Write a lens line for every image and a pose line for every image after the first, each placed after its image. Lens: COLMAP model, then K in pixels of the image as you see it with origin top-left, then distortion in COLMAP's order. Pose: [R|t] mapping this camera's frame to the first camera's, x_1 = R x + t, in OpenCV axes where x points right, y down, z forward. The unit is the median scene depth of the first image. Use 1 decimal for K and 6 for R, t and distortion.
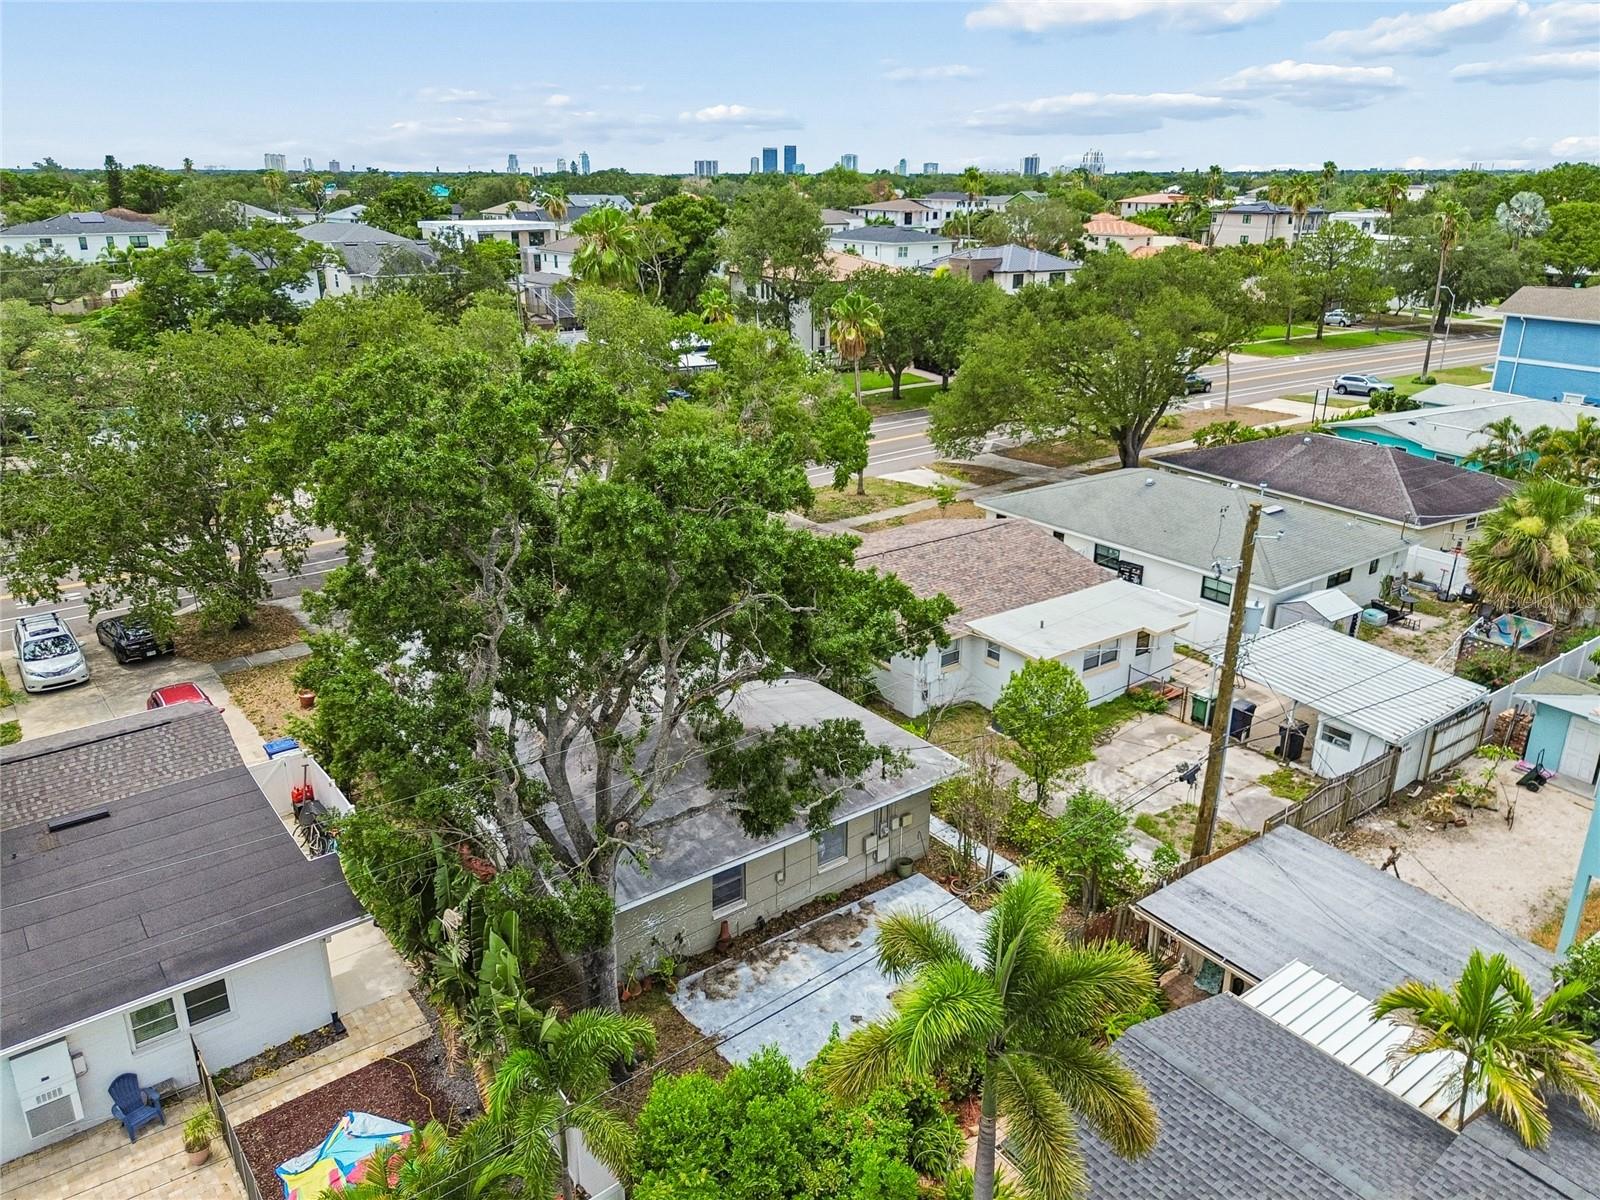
lens RADIAL K [[1160.8, 0, 800.0], [0, 1160.8, 600.0], [0, 0, 1]] dist [0.066338, -0.048810]
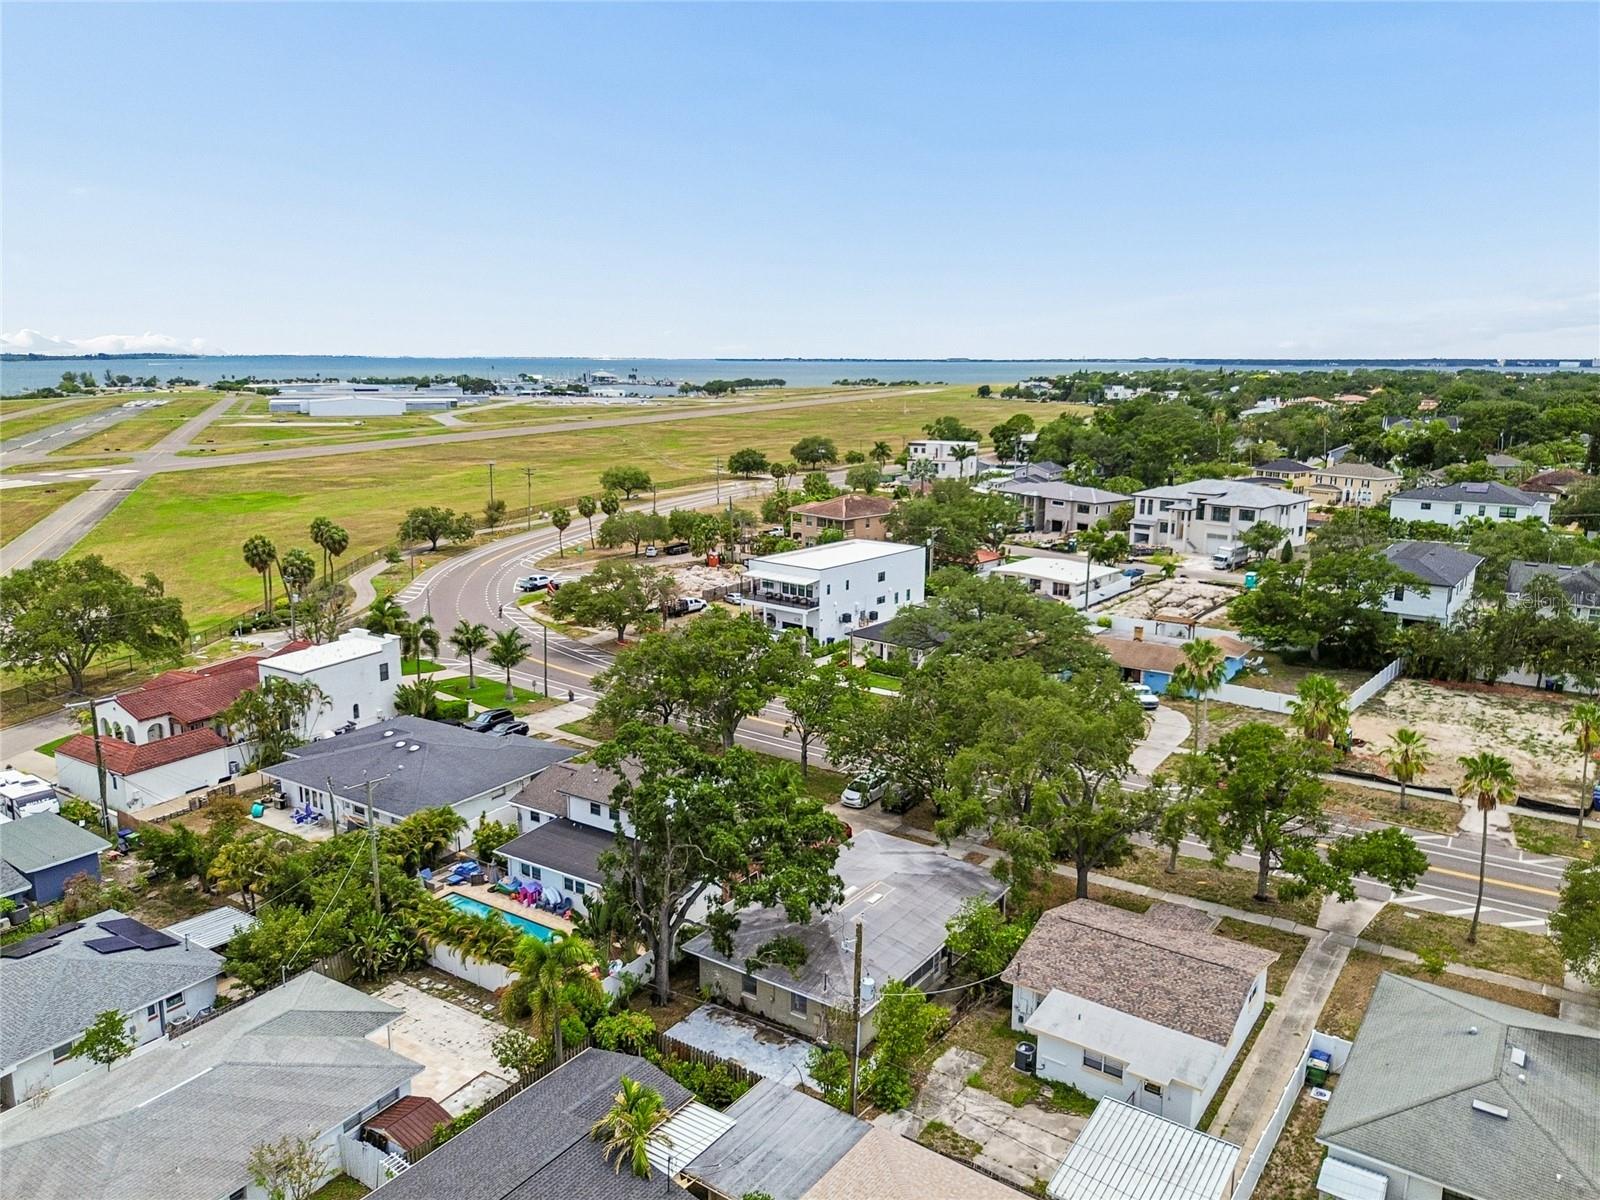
lens RADIAL K [[1169.0, 0, 800.0], [0, 1169.0, 600.0], [0, 0, 1]] dist [0.060057, -0.057183]
pose [[0.313939, 0.198798, -0.928397, 1.685505], [-0.329037, 0.940016, 0.090021, -0.594013], [0.890605, 0.277216, 0.360520, 0.089895]]
